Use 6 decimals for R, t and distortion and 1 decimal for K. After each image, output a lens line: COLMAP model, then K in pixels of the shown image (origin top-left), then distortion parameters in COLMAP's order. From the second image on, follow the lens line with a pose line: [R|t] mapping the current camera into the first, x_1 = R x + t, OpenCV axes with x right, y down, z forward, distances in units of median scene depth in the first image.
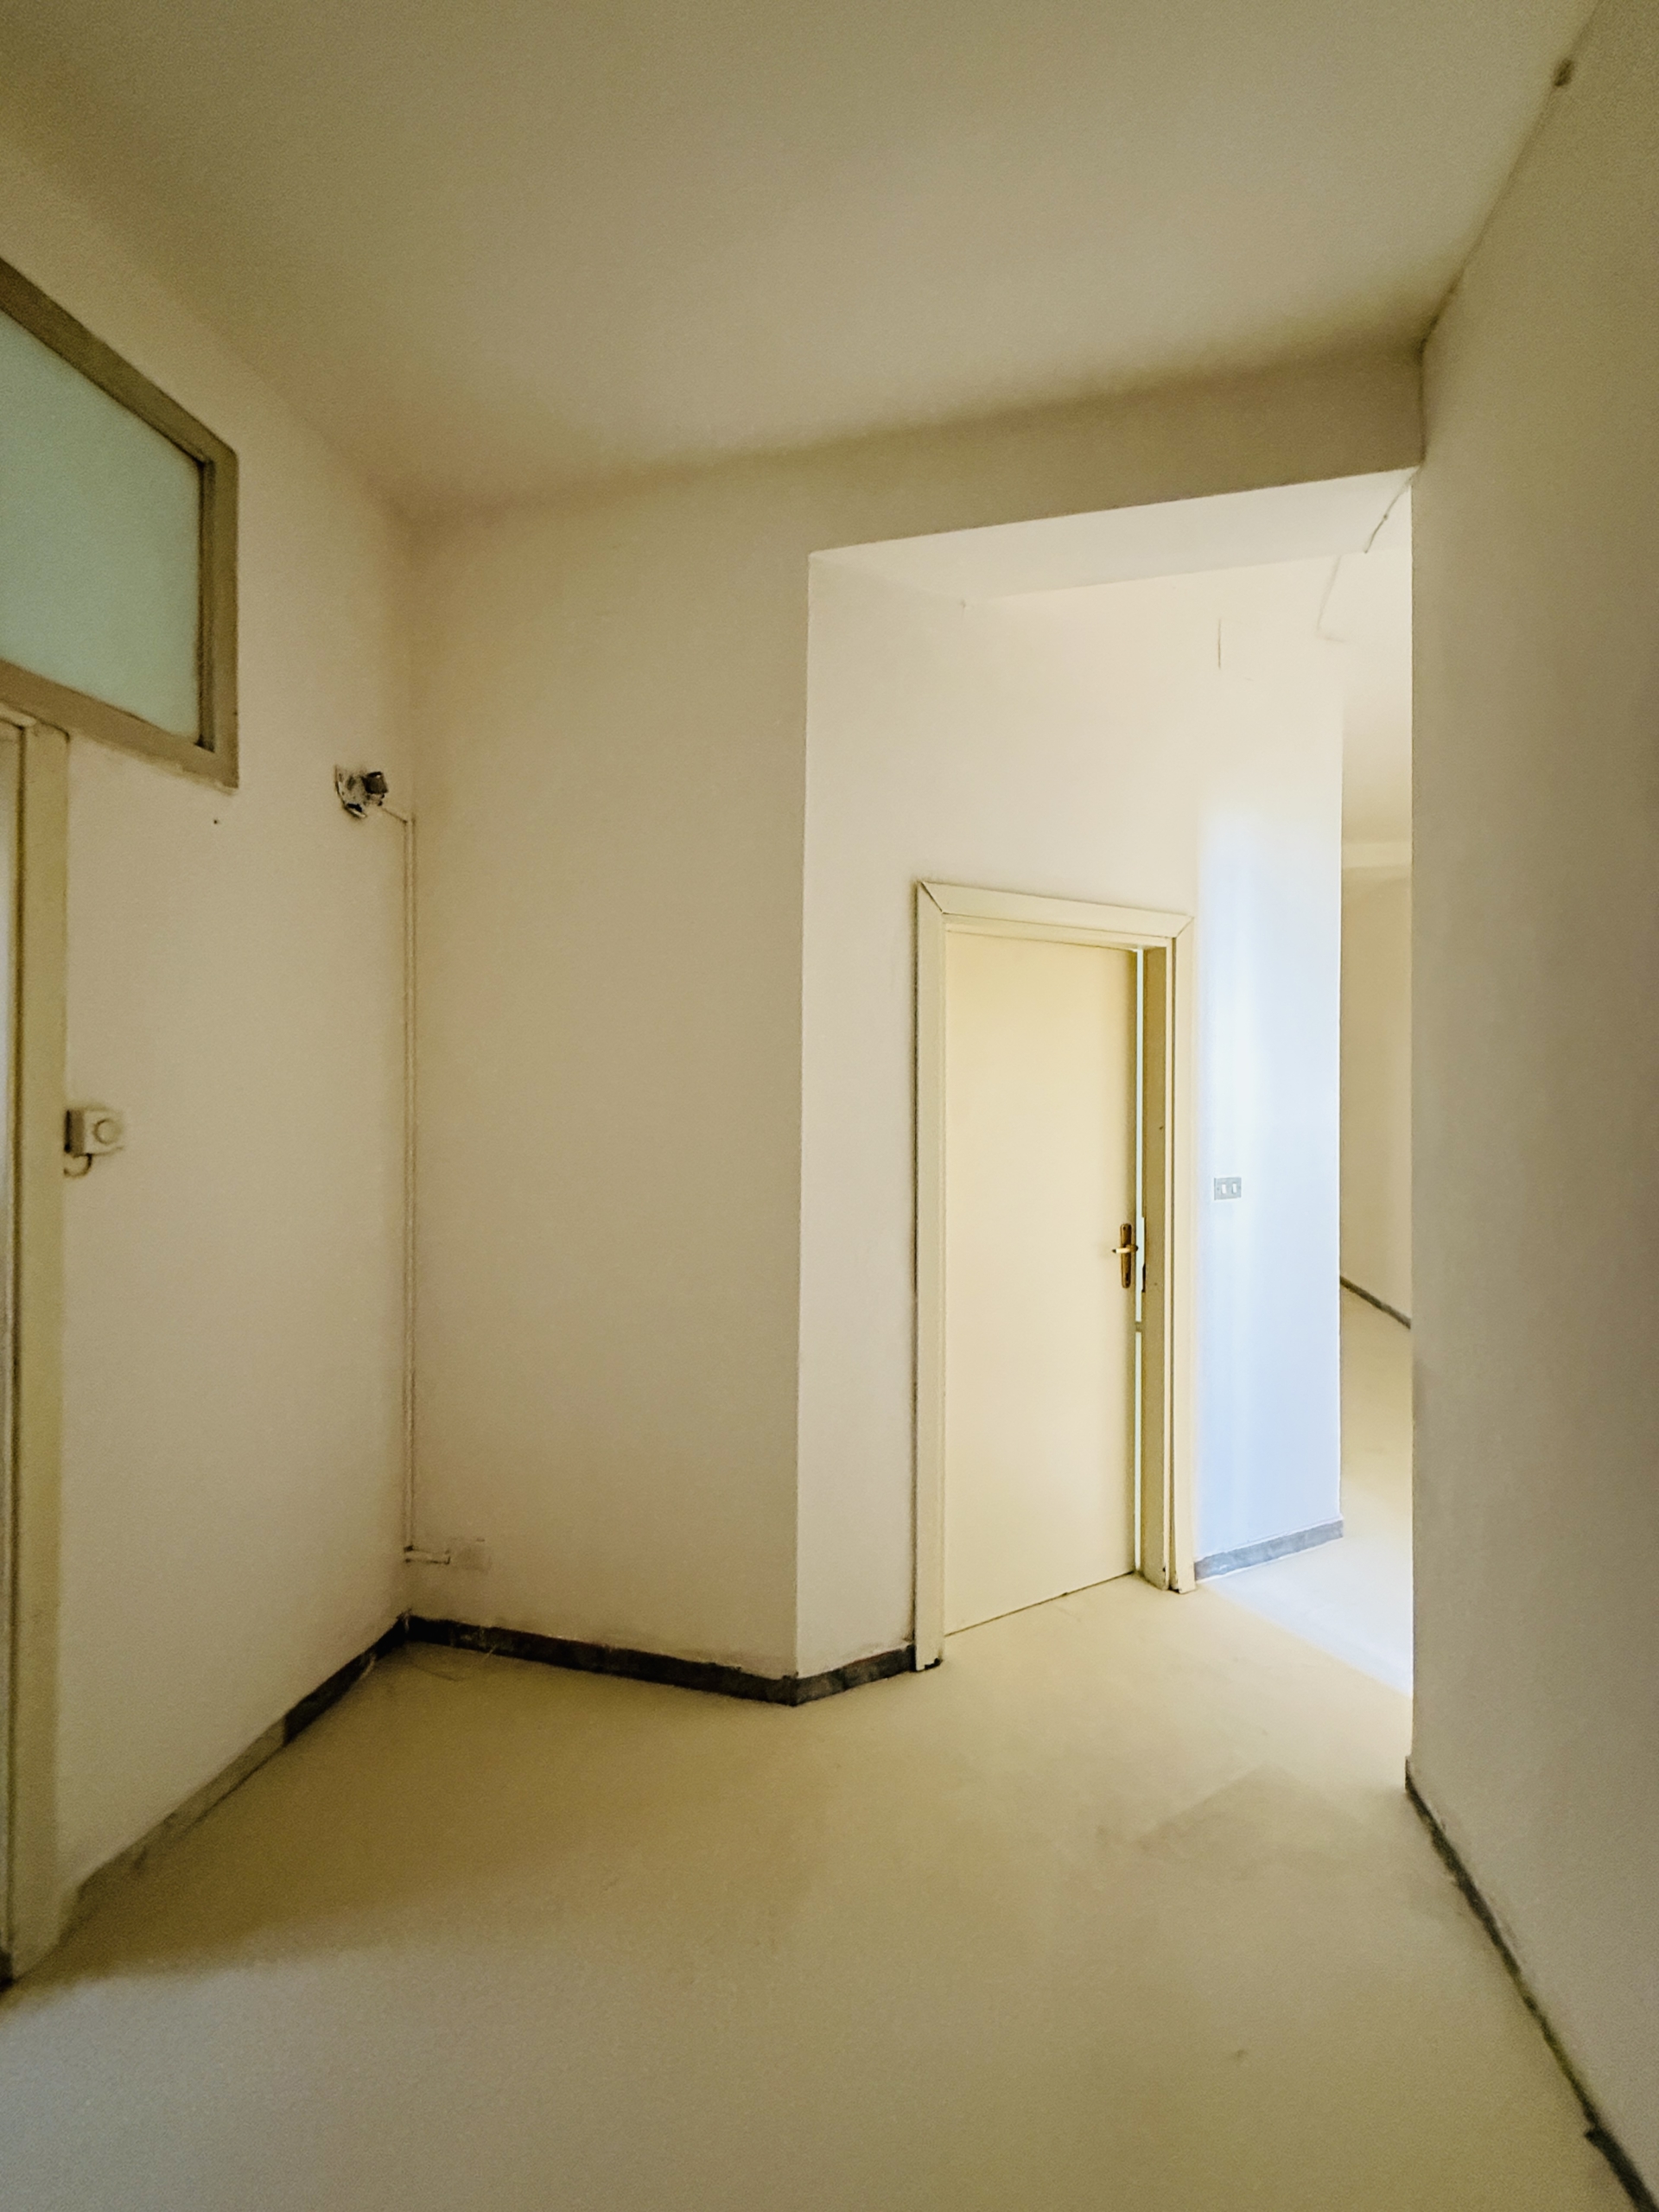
lens RADIAL K [[892.8, 0, 829.5], [0, 892.8, 1106.0], [0, 0, 1]] dist [-0.001089, 0.000173]
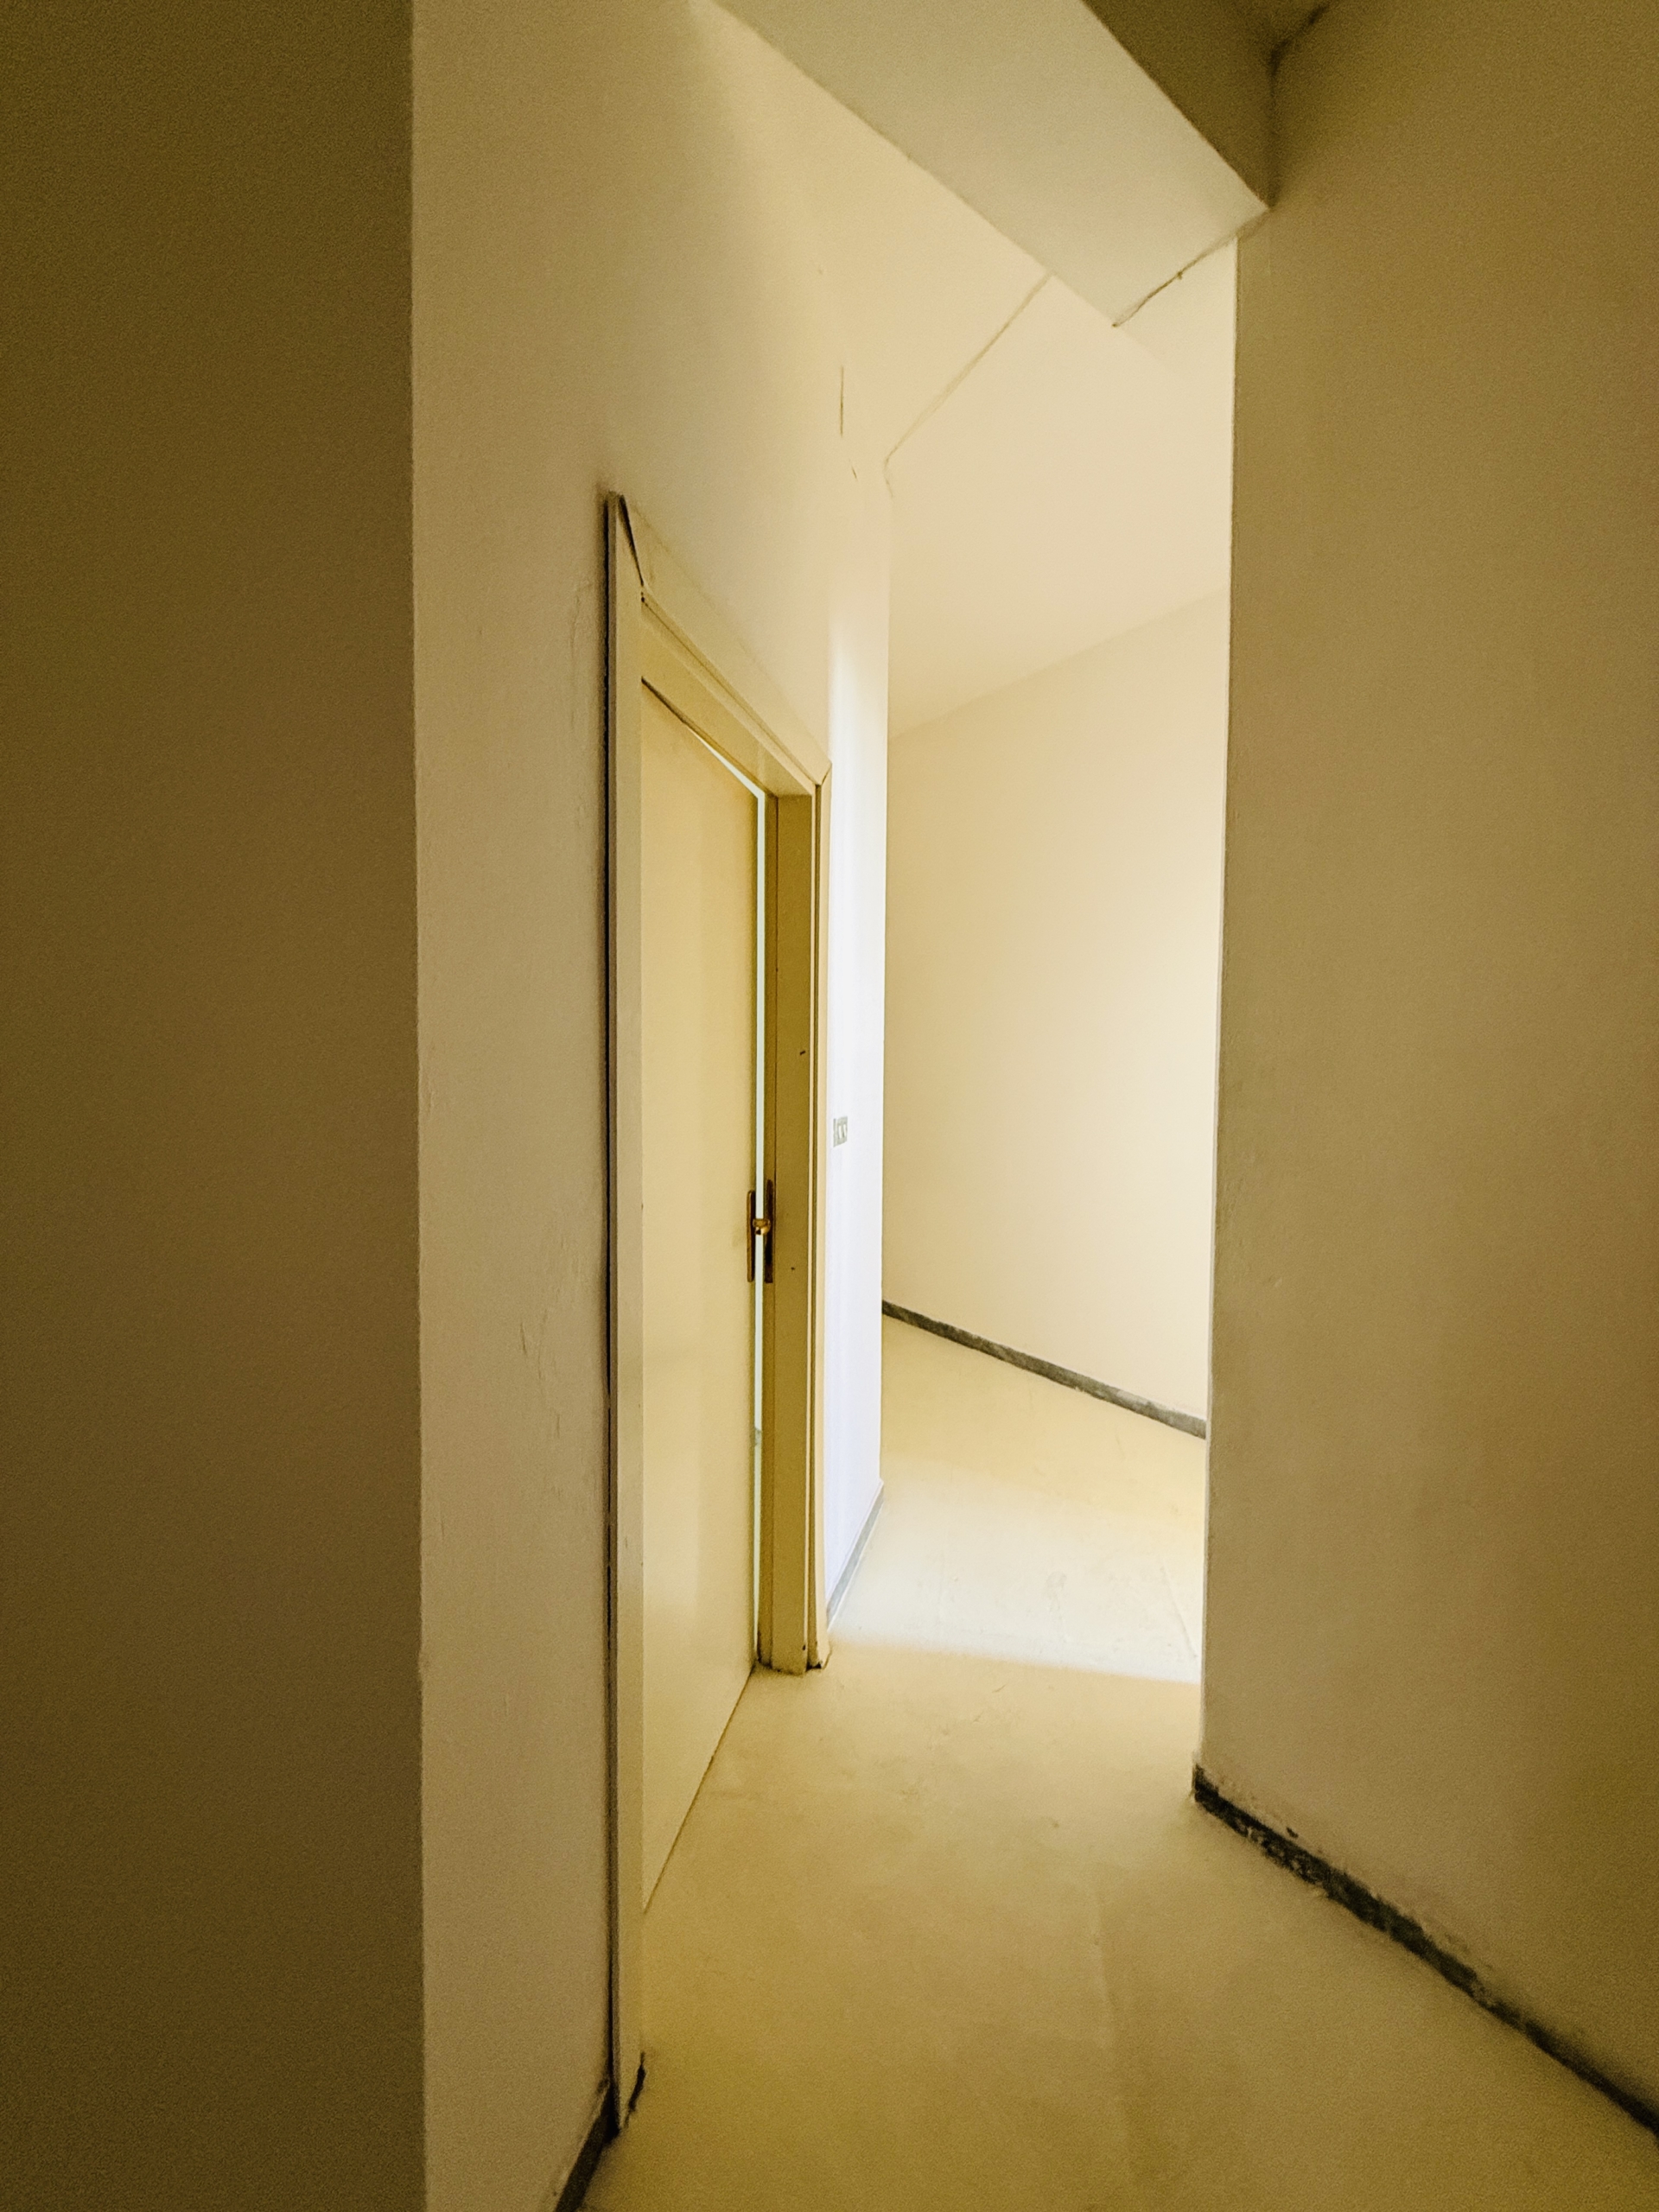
lens RADIAL K [[892.8, 0, 829.5], [0, 892.8, 1106.0], [0, 0, 1]] dist [-0.001089, 0.000173]
pose [[0.644457, -0.041540, 0.763512, -0.161191], [-0.007430, 0.998136, 0.060577, 0.023465], [-0.764605, -0.044712, 0.642947, 0.525776]]
